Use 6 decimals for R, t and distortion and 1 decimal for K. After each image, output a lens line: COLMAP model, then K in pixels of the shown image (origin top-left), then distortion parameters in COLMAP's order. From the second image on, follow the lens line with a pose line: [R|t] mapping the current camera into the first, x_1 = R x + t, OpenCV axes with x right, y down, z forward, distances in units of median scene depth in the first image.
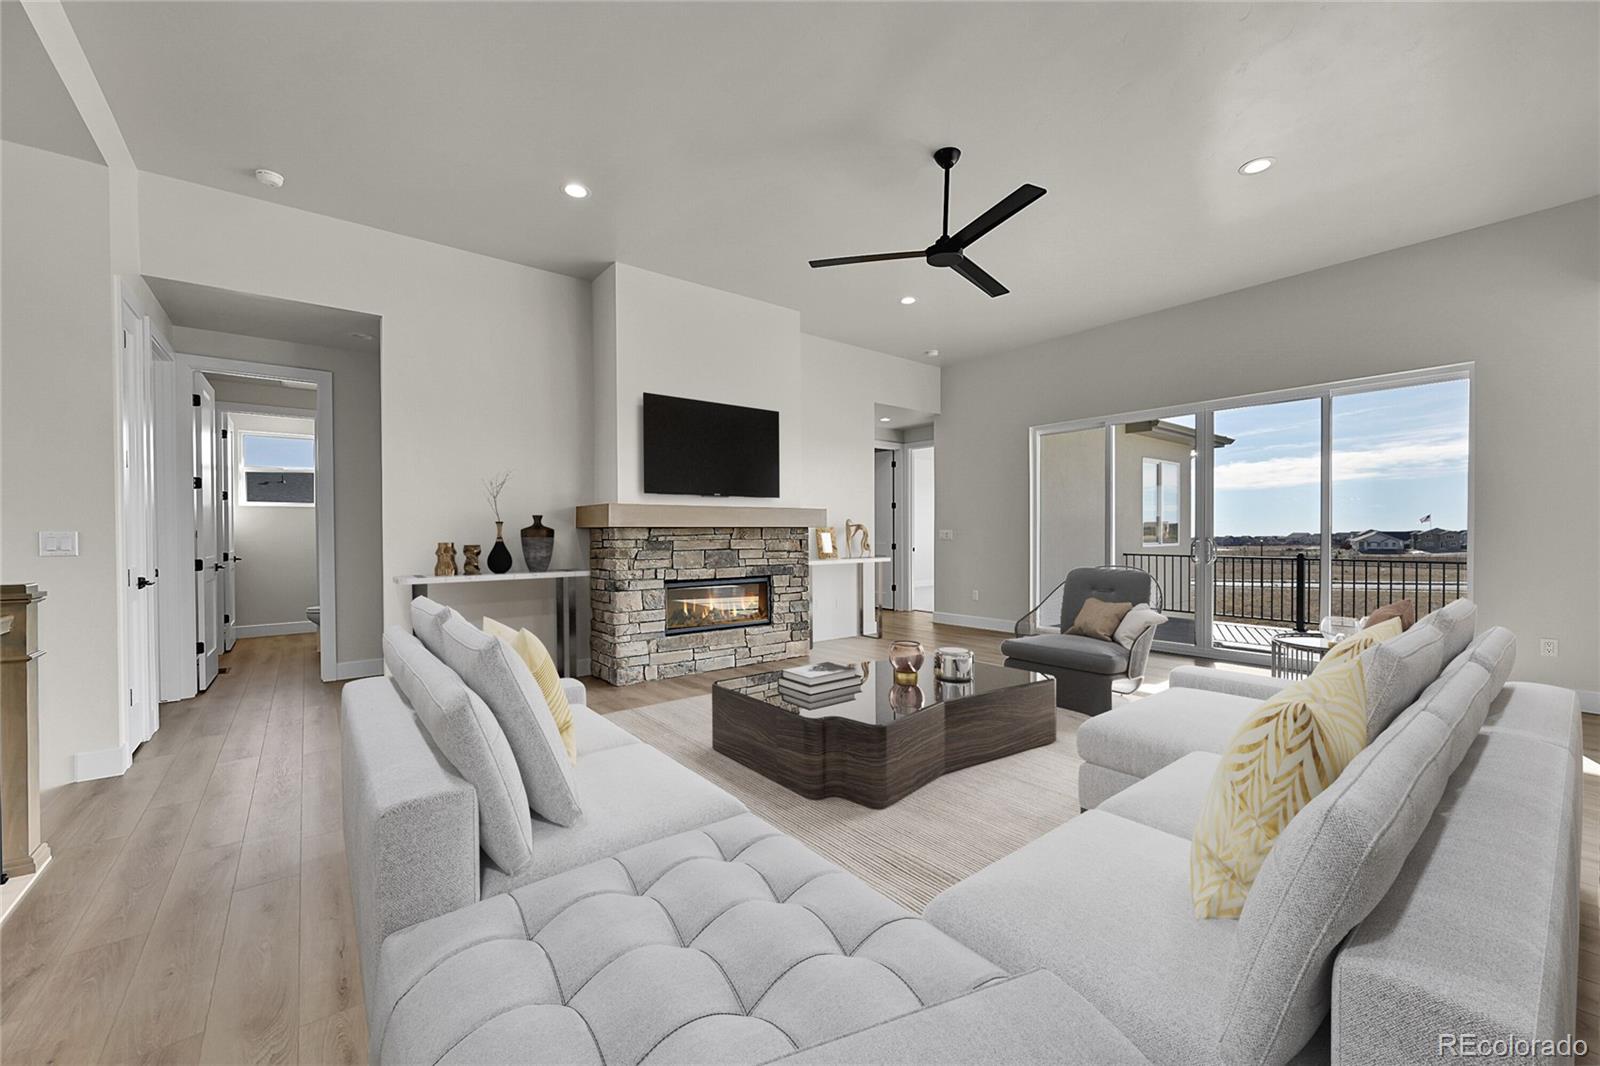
lens RADIAL K [[620.7, 0, 796.5], [0, 620.7, 529.8], [0, 0, 1]] dist [-0.002791, -0.000214]
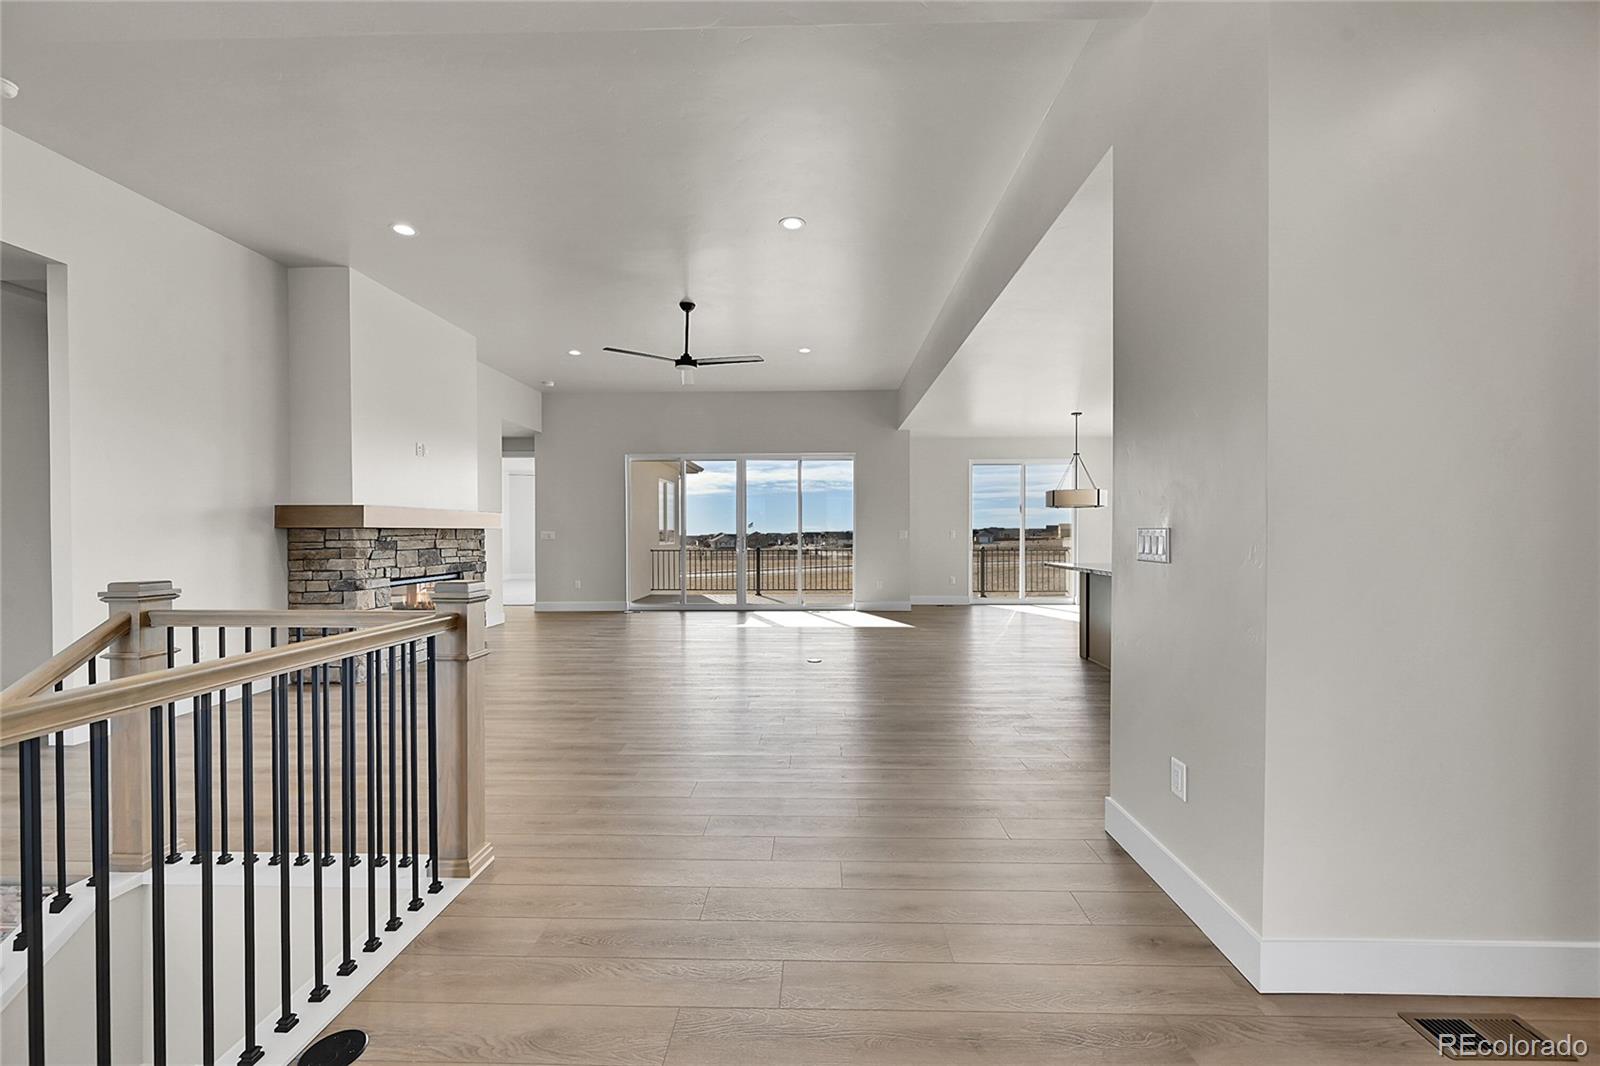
lens RADIAL K [[624.9, 0, 806.6], [0, 624.9, 538.5], [0, 0, 1]] dist [0.002689, 0.000254]
pose [[0.630709, -0.009976, 0.775955, -0.559522], [0.003857, 0.999945, 0.009720, 0.005645], [-0.776009, -0.003138, 0.630713, -0.205374]]
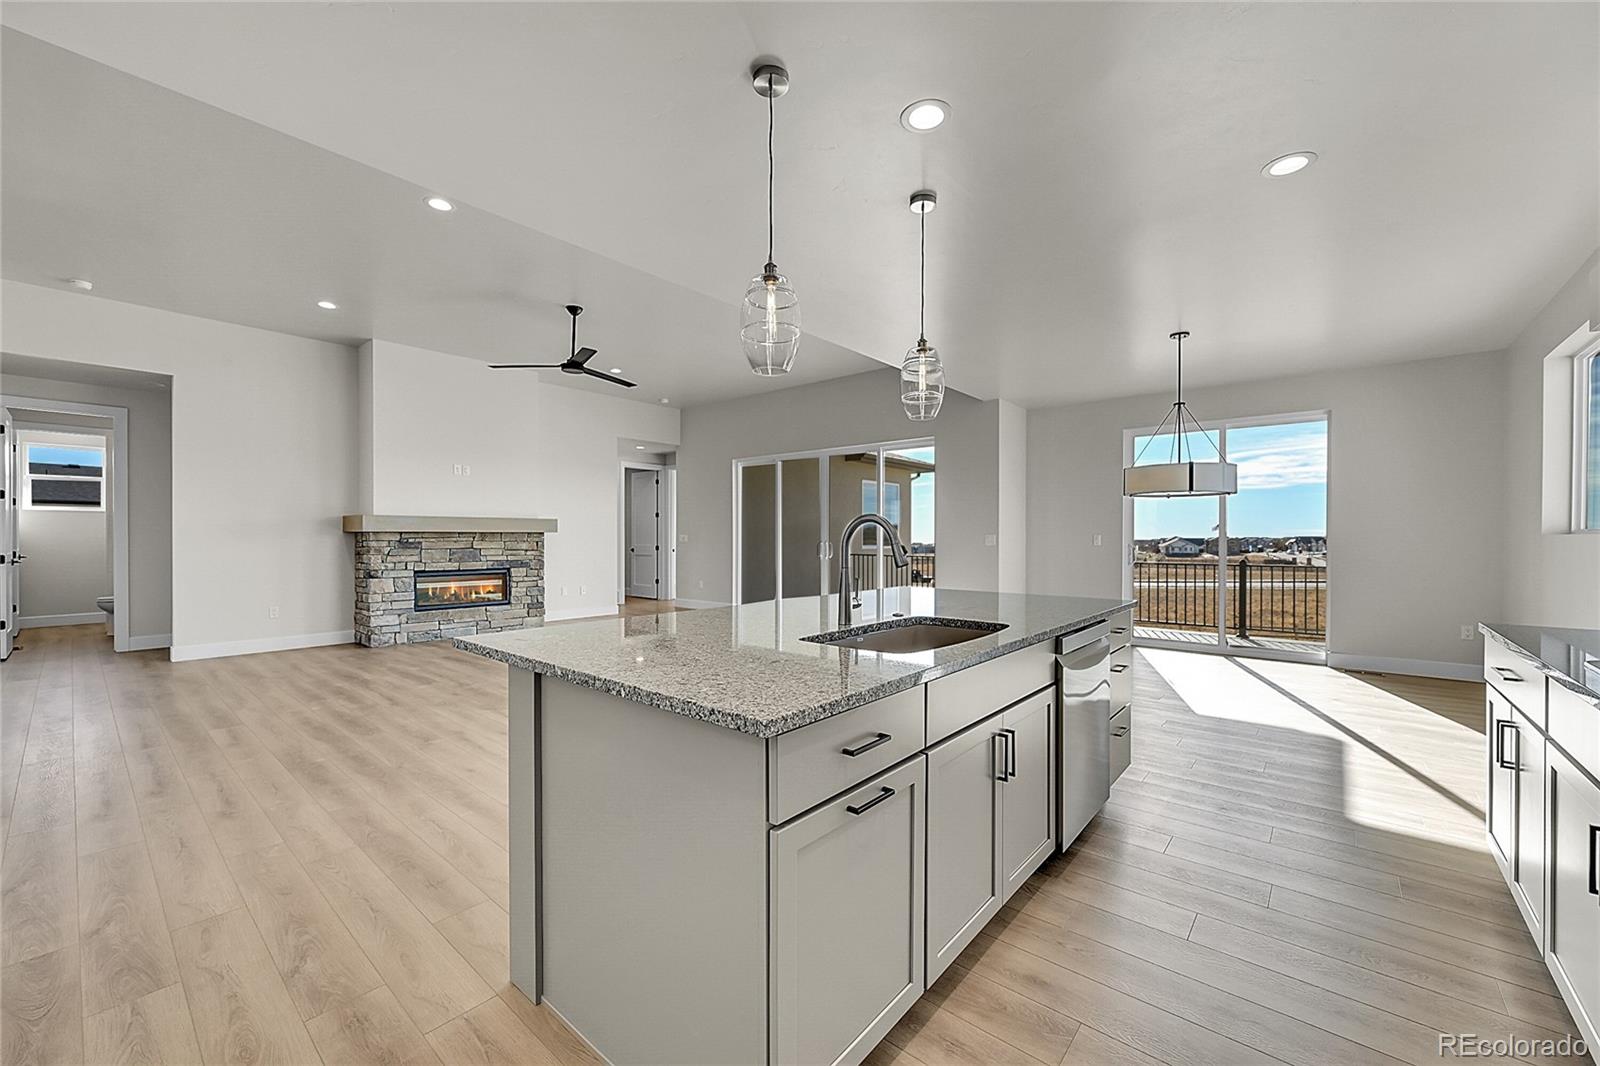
lens RADIAL K [[620.7, 0, 794.9], [0, 620.7, 530.7], [0, 0, 1]] dist [-0.002791, -0.000214]
pose [[0.981229, 0.007272, 0.192707, 0.329390], [-0.006338, 0.999965, -0.005464, -0.004319], [-0.192740, 0.004140, 0.981241, -0.476867]]
